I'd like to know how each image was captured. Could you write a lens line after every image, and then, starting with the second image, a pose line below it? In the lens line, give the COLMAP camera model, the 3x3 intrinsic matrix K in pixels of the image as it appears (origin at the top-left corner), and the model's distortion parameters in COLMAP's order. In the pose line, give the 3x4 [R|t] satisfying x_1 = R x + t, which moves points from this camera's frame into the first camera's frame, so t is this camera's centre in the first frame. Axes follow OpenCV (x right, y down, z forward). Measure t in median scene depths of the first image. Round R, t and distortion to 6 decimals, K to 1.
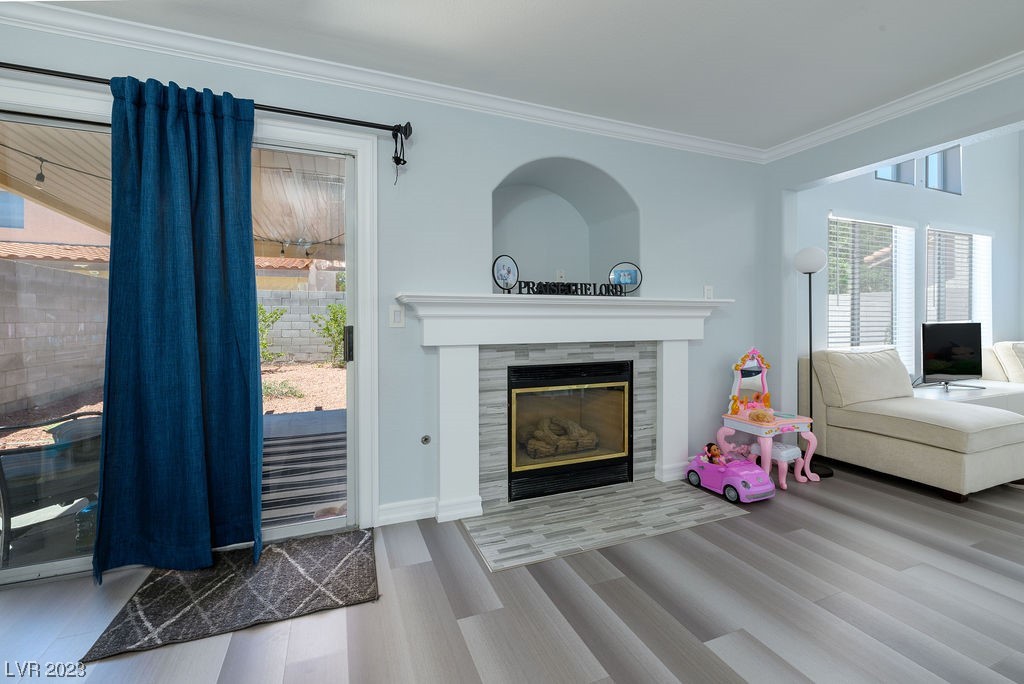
lens RADIAL K [[444.9, 0, 513.1], [0, 444.9, 325.4], [0, 0, 1]] dist [-0.001279, 0.000365]
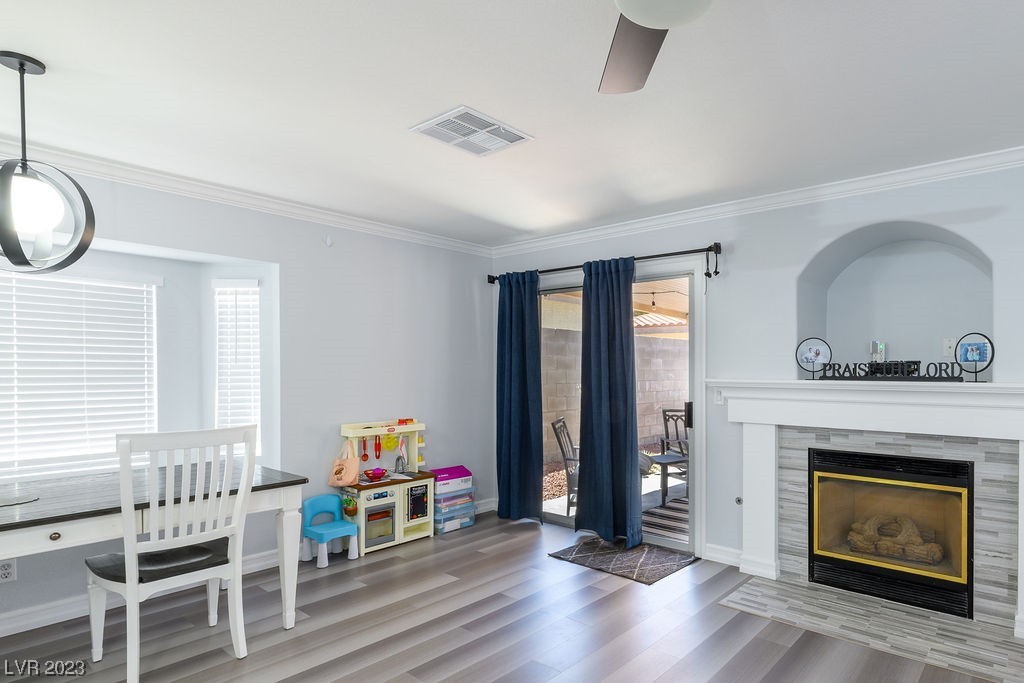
lens RADIAL K [[514.8, 0, 512.5], [0, 514.8, 380.2], [0, 0, 1]] dist [0.000522, 0.000176]
pose [[0.379379, 0.005453, -0.925225, 0.814021], [-0.001263, 0.999985, 0.005375, -0.067995], [0.925241, -0.000870, 0.379380, -0.073566]]
